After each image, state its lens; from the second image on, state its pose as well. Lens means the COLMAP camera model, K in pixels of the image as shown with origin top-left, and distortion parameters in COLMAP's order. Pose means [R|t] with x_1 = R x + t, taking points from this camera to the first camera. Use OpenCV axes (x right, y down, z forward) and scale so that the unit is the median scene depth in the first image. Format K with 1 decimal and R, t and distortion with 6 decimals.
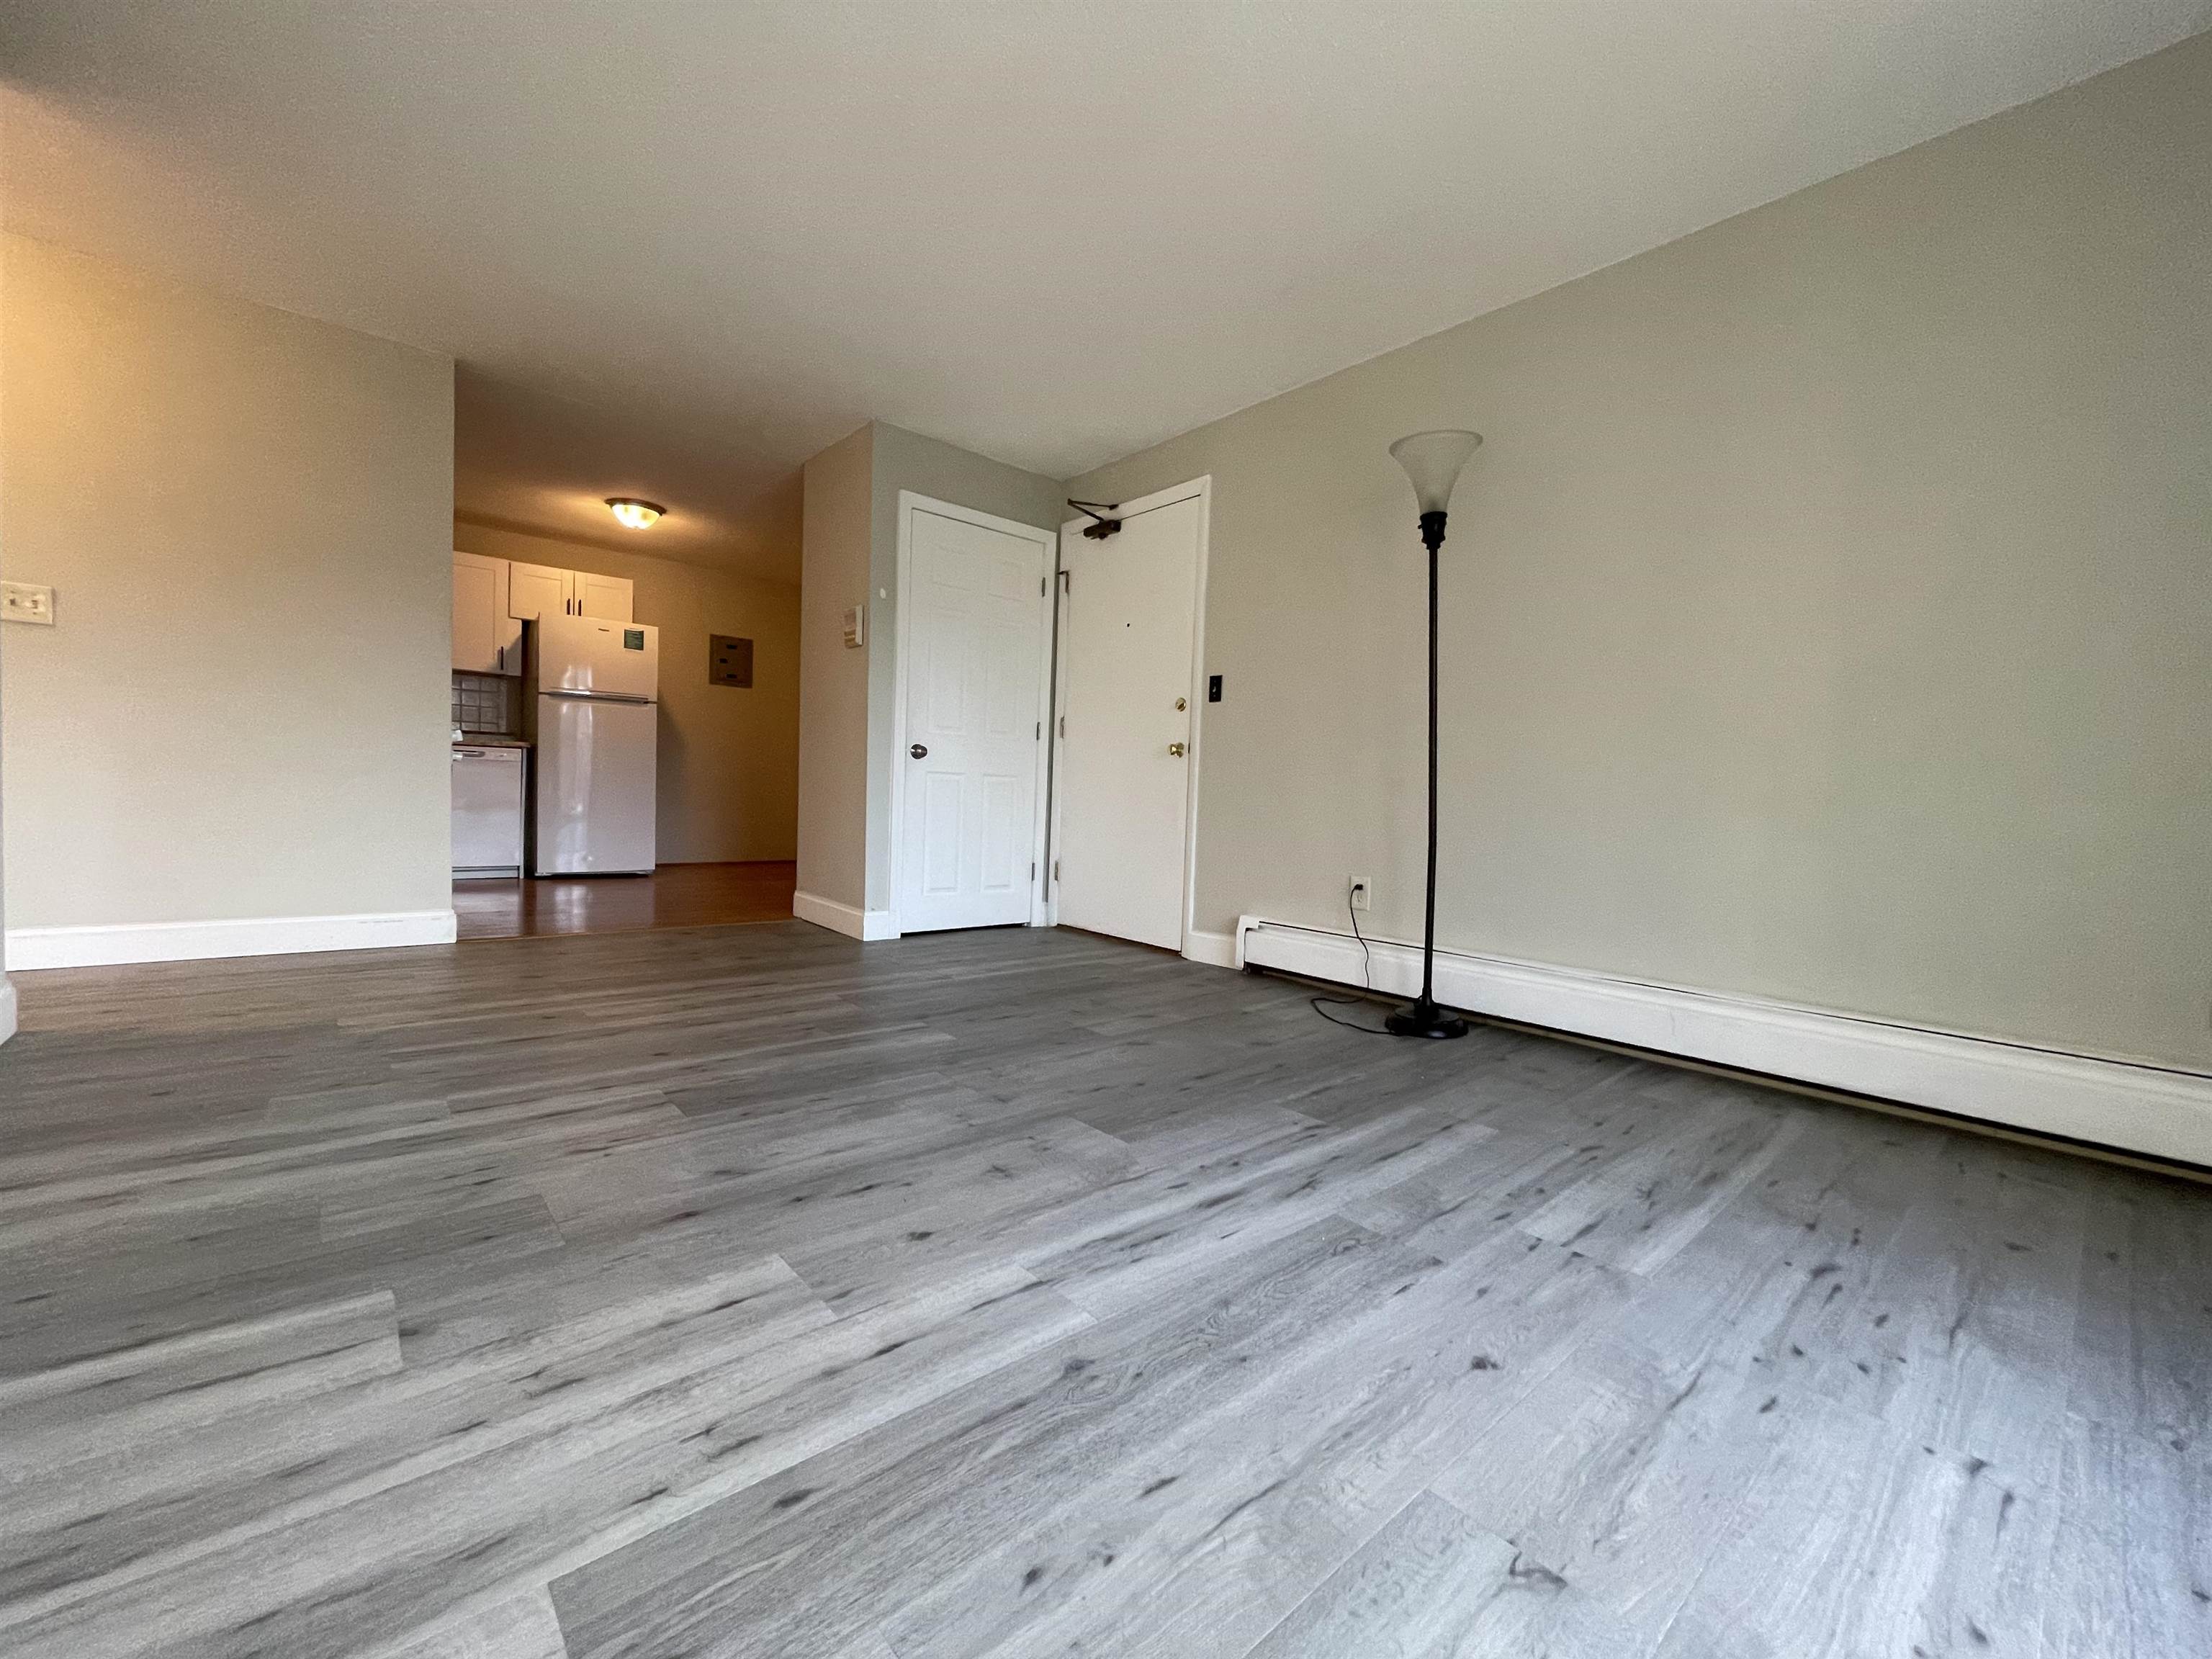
lens RADIAL K [[892.6, 0, 1096.1], [0, 892.6, 825.1], [0, 0, 1]] dist [0.003559, -0.001014]
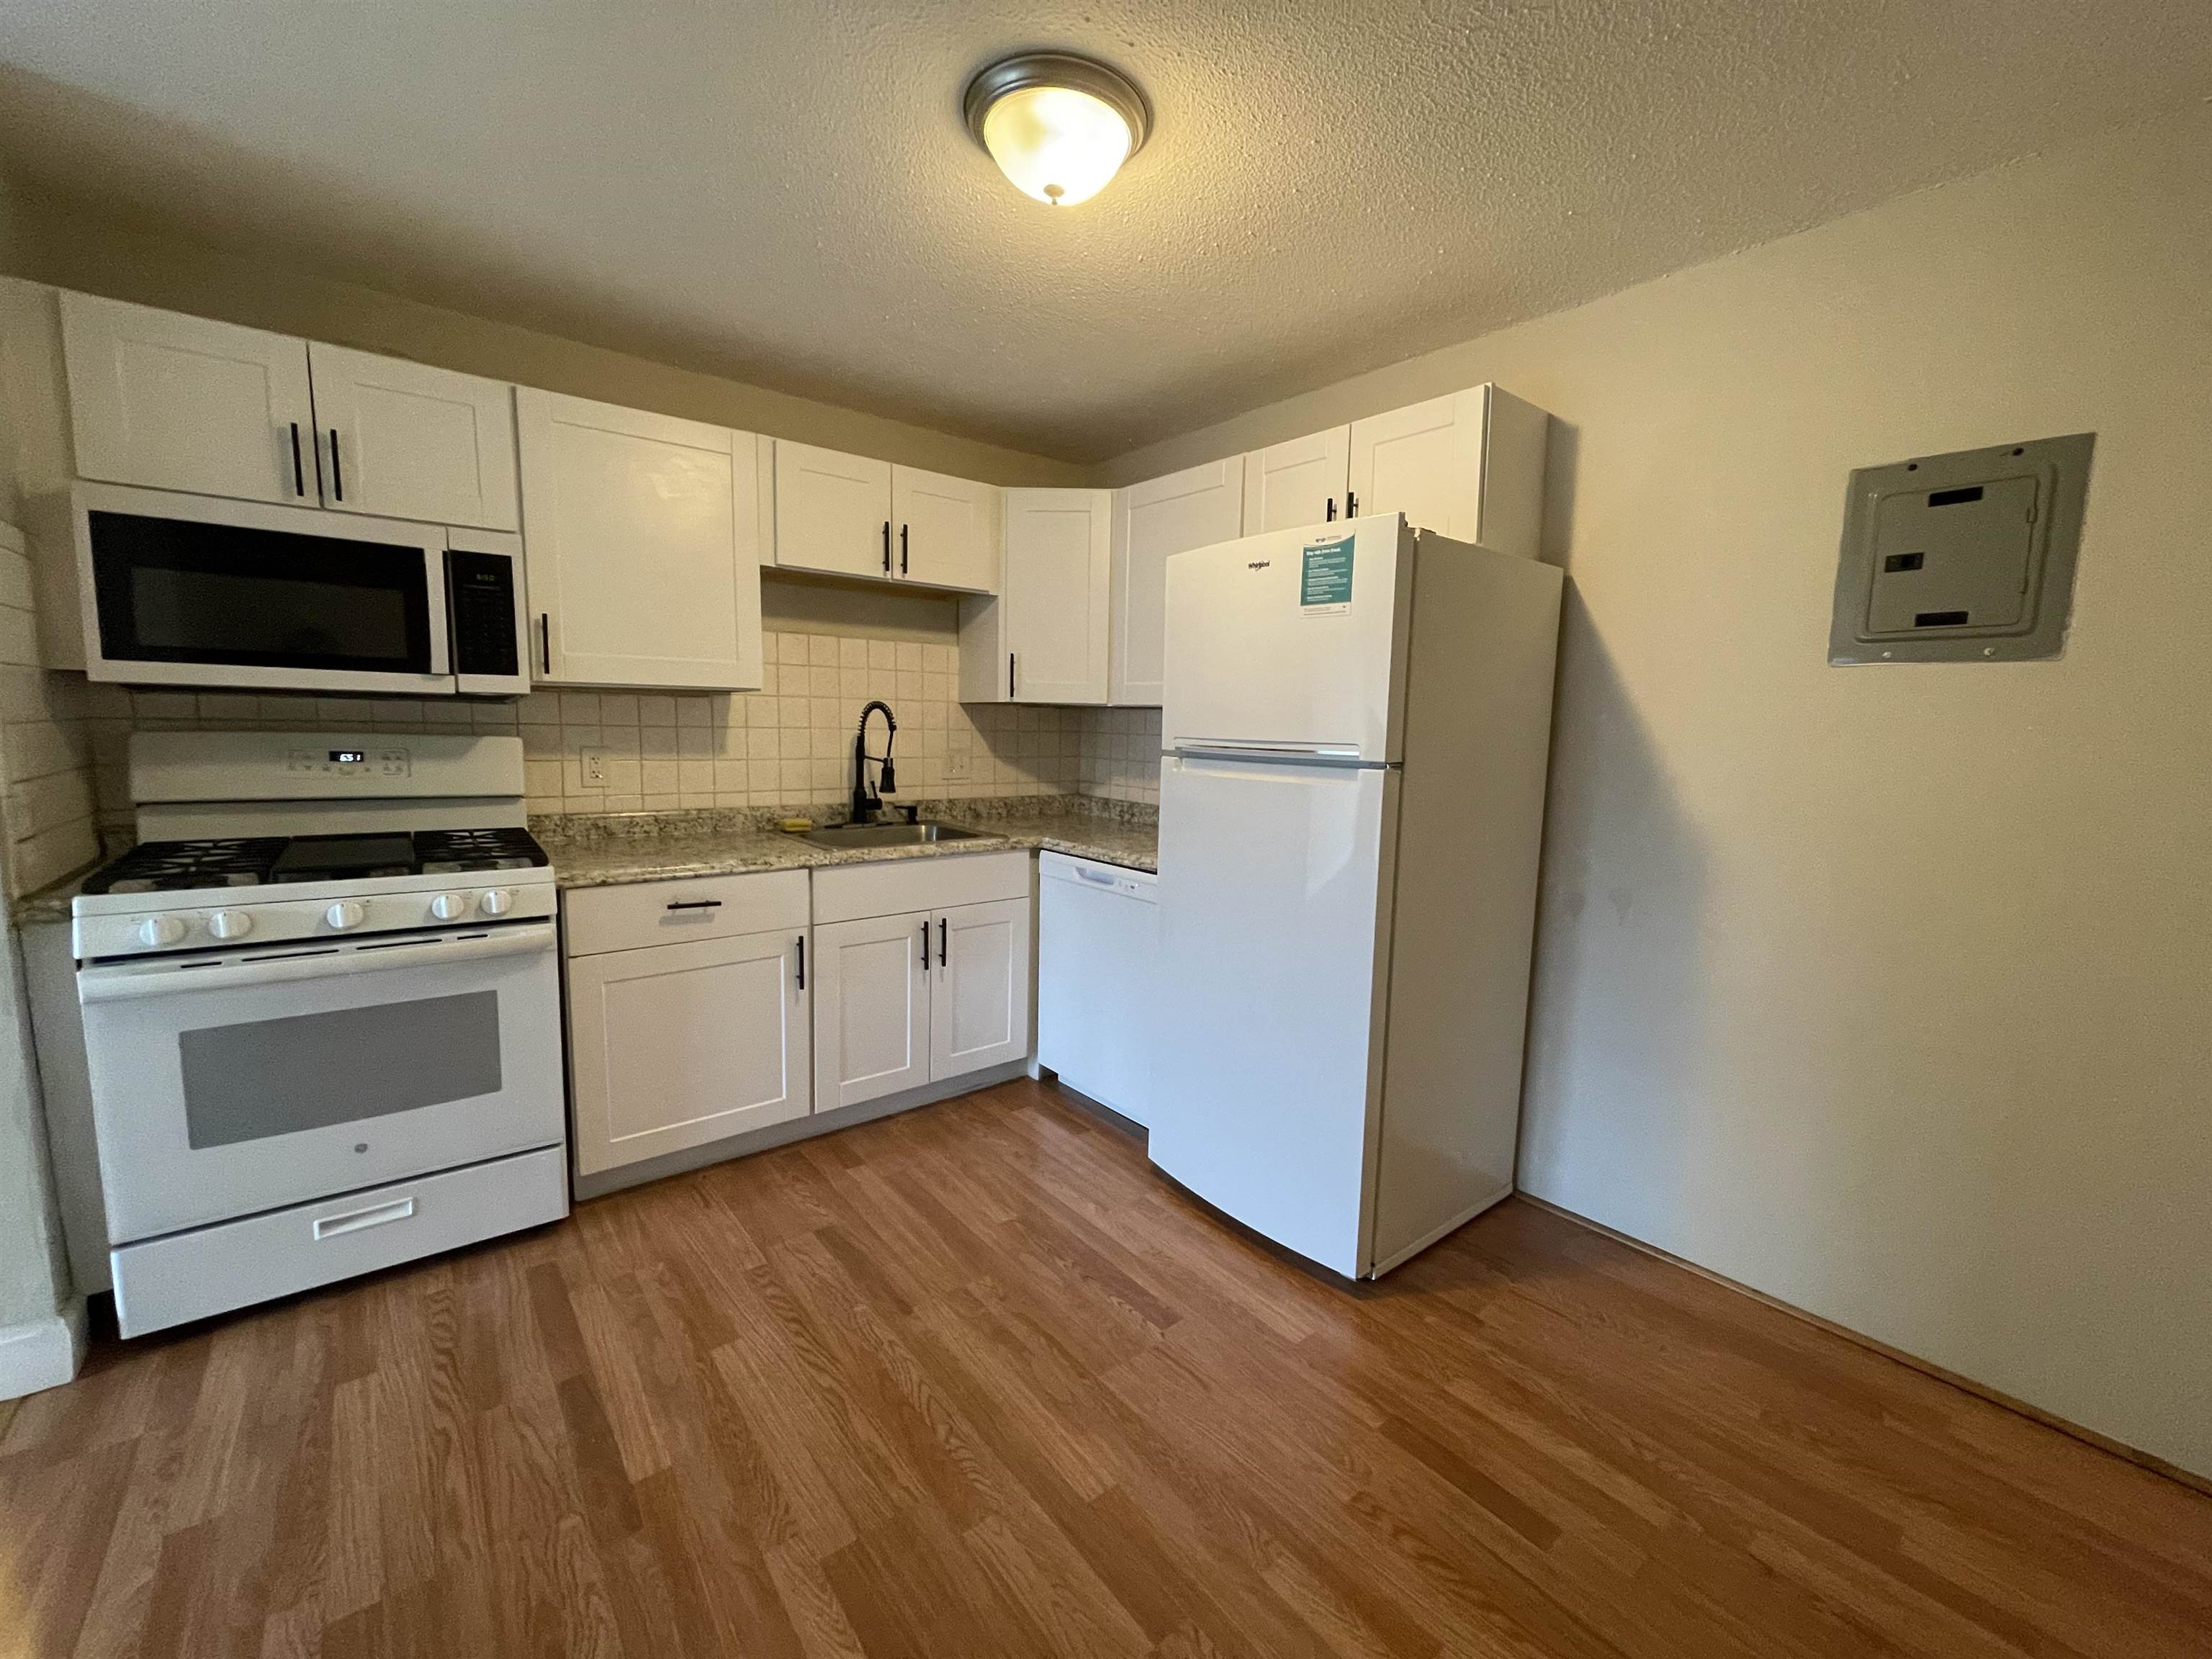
lens RADIAL K [[892.6, 0, 1117.3], [0, 892.6, 823.0], [0, 0, 1]] dist [0.003559, -0.001014]
pose [[-0.017618, 0.071748, -0.997267, -0.458521], [-0.065118, 0.995222, 0.072752, -0.330764], [0.997722, 0.066222, -0.012862, 2.270545]]
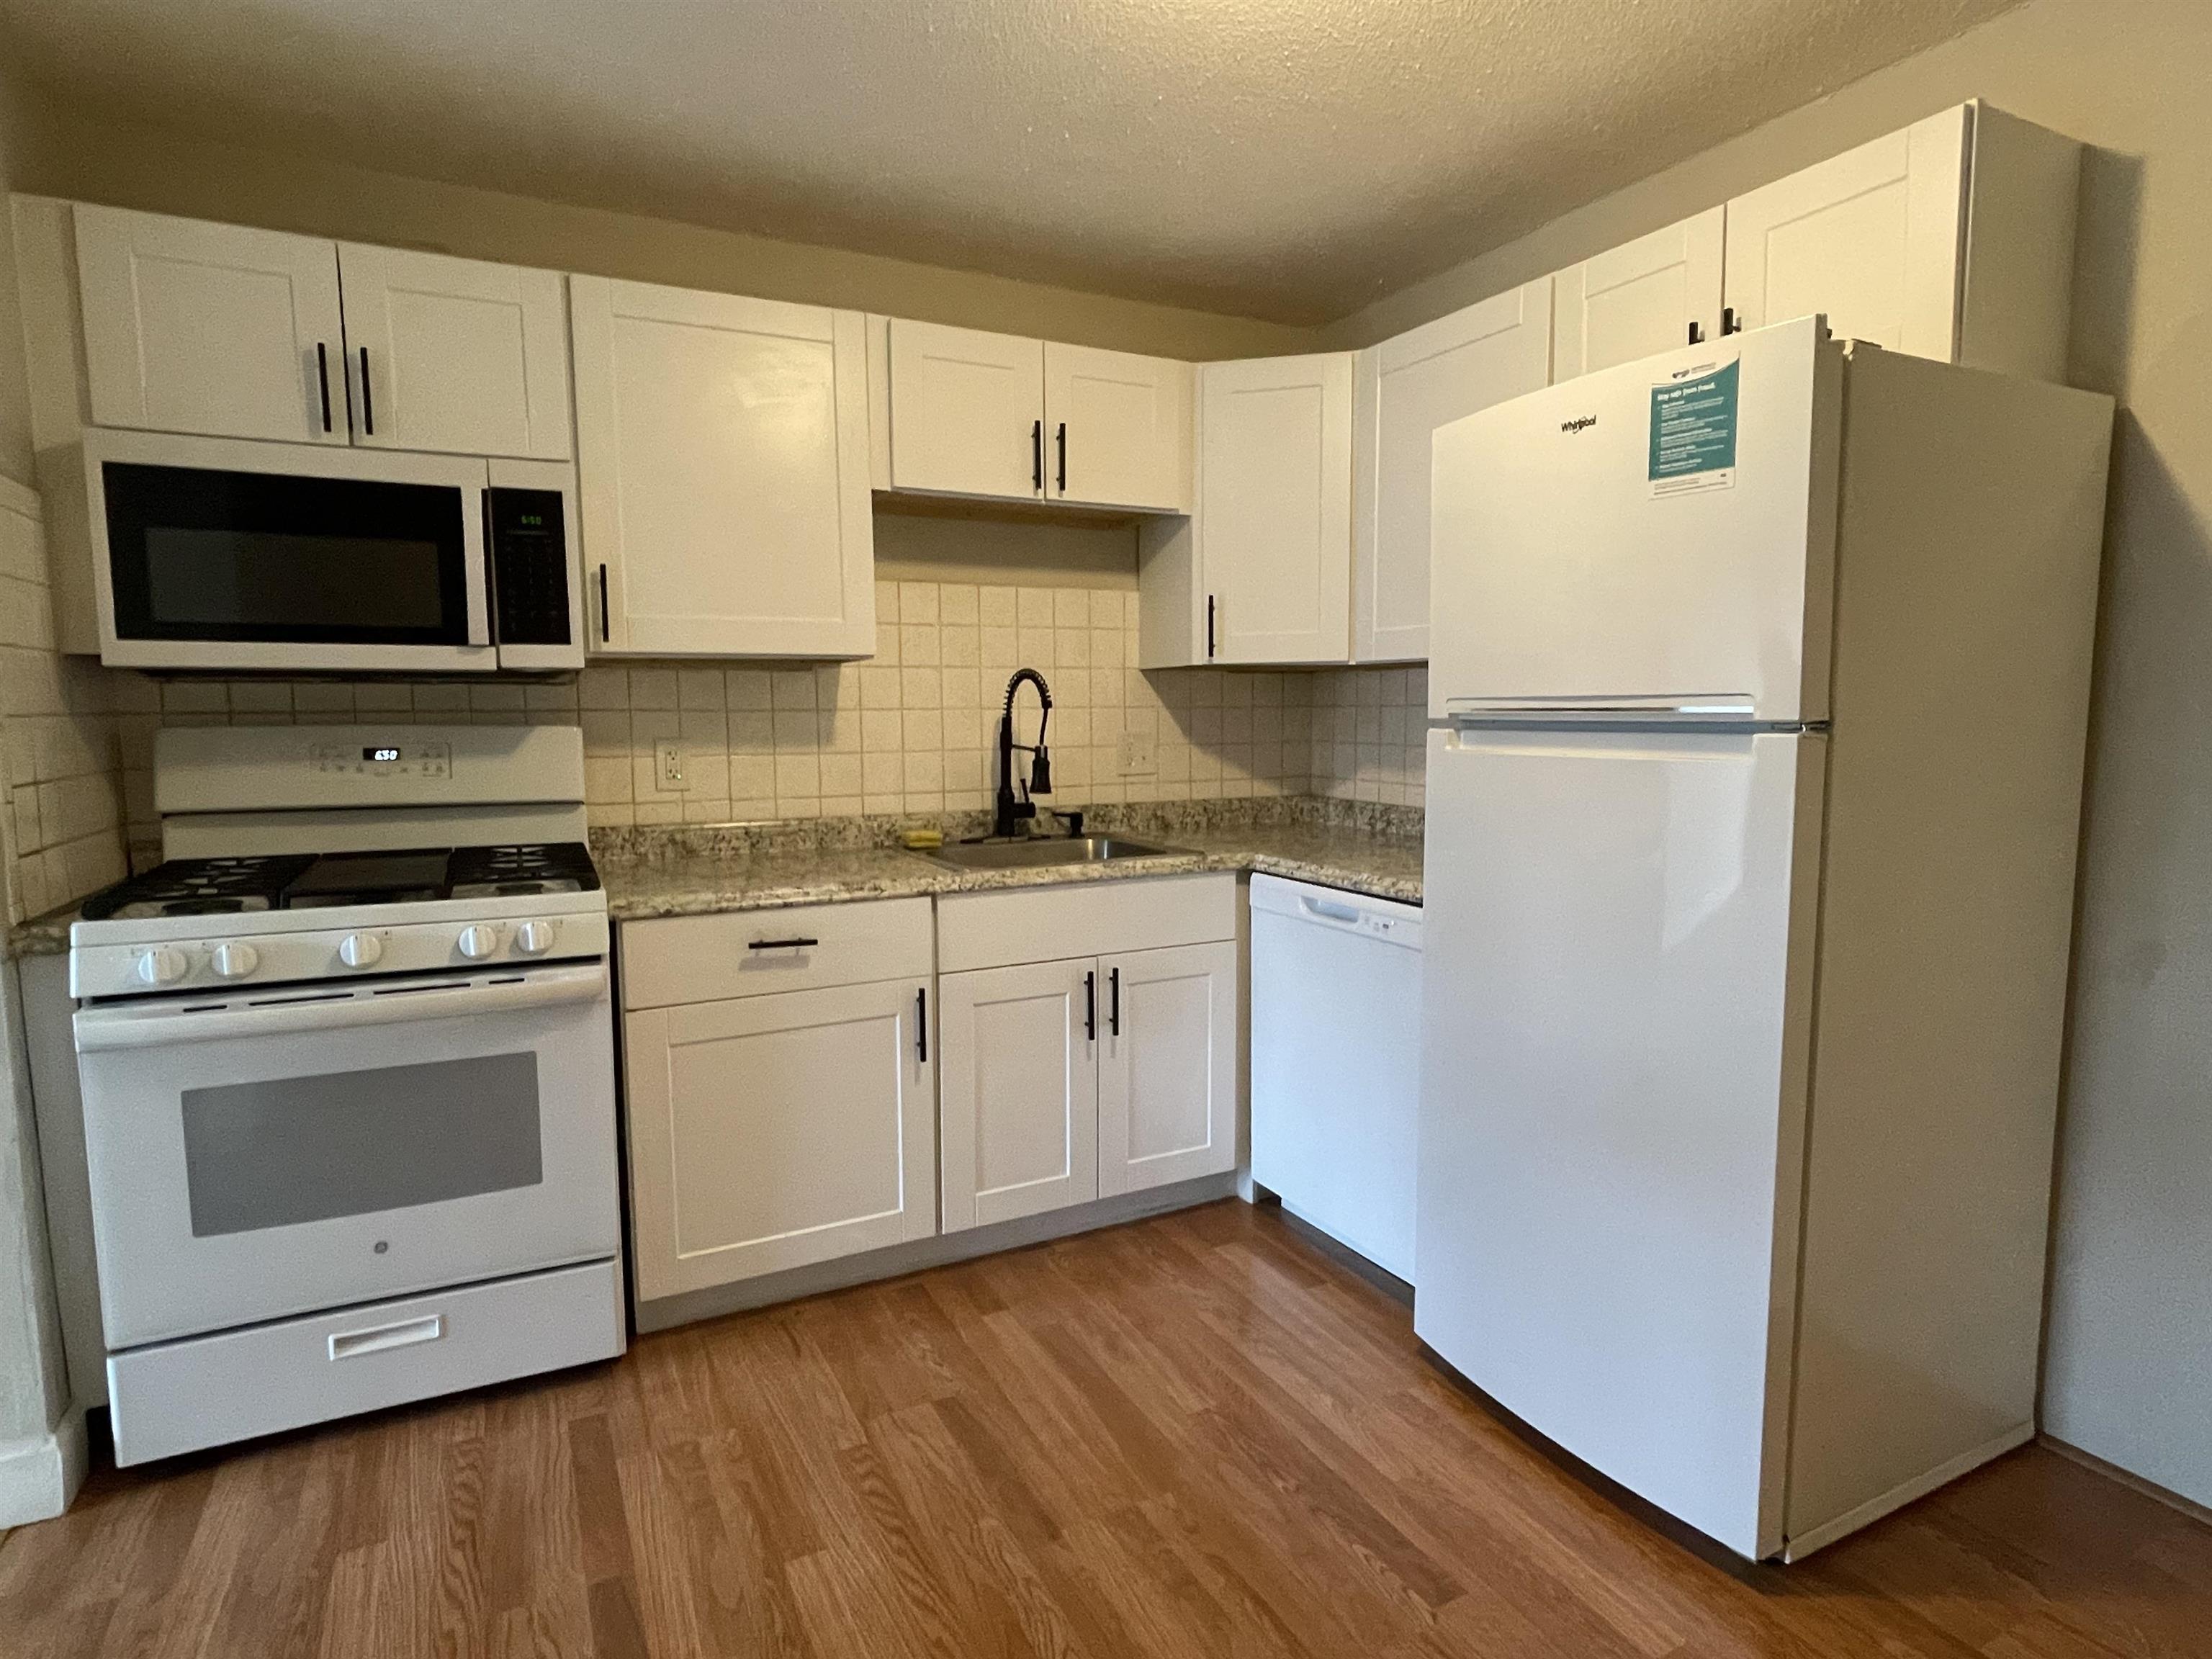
lens RADIAL K [[1208.0, 0, 1125.0], [0, 1208.0, 824.8], [0, 0, 1]] dist [-0.003539, 0.002216]
pose [[-0.220079, 0.055599, -0.973896, -0.528033], [-0.043626, 0.996814, 0.066766, -0.314886], [0.974506, 0.057181, -0.216952, 2.281442]]
